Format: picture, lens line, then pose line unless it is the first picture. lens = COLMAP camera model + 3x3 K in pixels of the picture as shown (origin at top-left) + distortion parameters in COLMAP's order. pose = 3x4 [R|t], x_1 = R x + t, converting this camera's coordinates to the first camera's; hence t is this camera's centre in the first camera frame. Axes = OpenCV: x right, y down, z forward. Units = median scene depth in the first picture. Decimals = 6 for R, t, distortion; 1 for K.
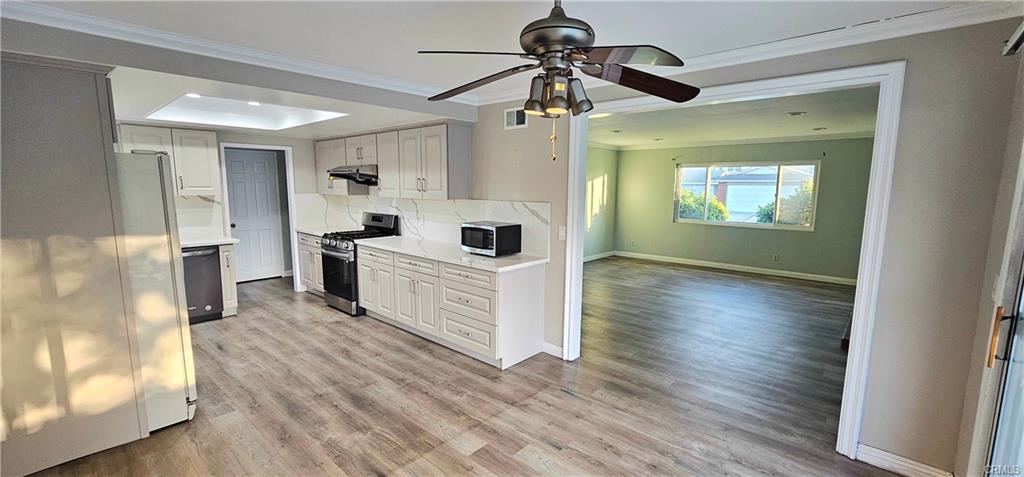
lens RADIAL K [[423.7, 0, 514.9], [0, 423.7, 246.4], [0, 0, 1]] dist [-0.001112, -0.003031]
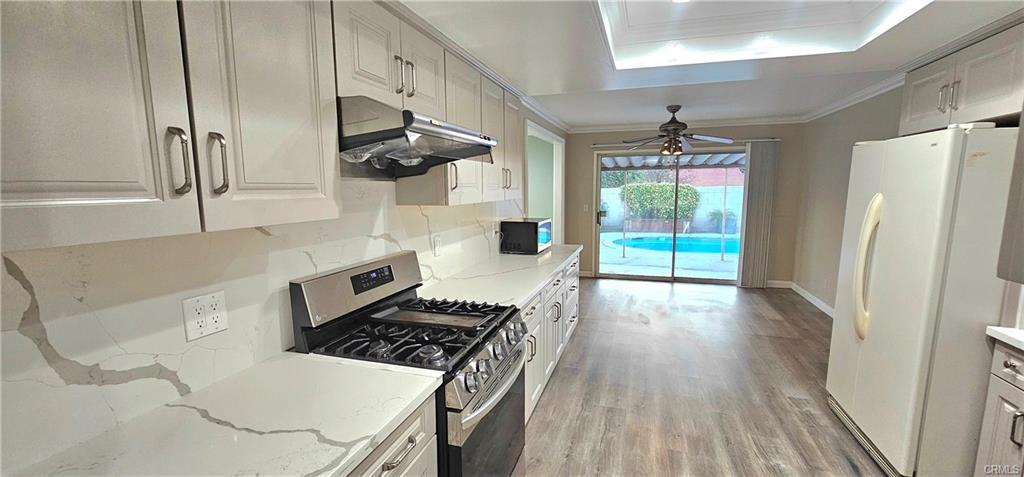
lens RADIAL K [[423.7, 0, 514.9], [0, 423.7, 246.4], [0, 0, 1]] dist [-0.001112, -0.003031]
pose [[-0.418473, -0.129463, 0.898955, -1.006306], [0.142267, 0.968226, 0.205666, -0.216550], [-0.897017, 0.213958, -0.386758, 1.531378]]
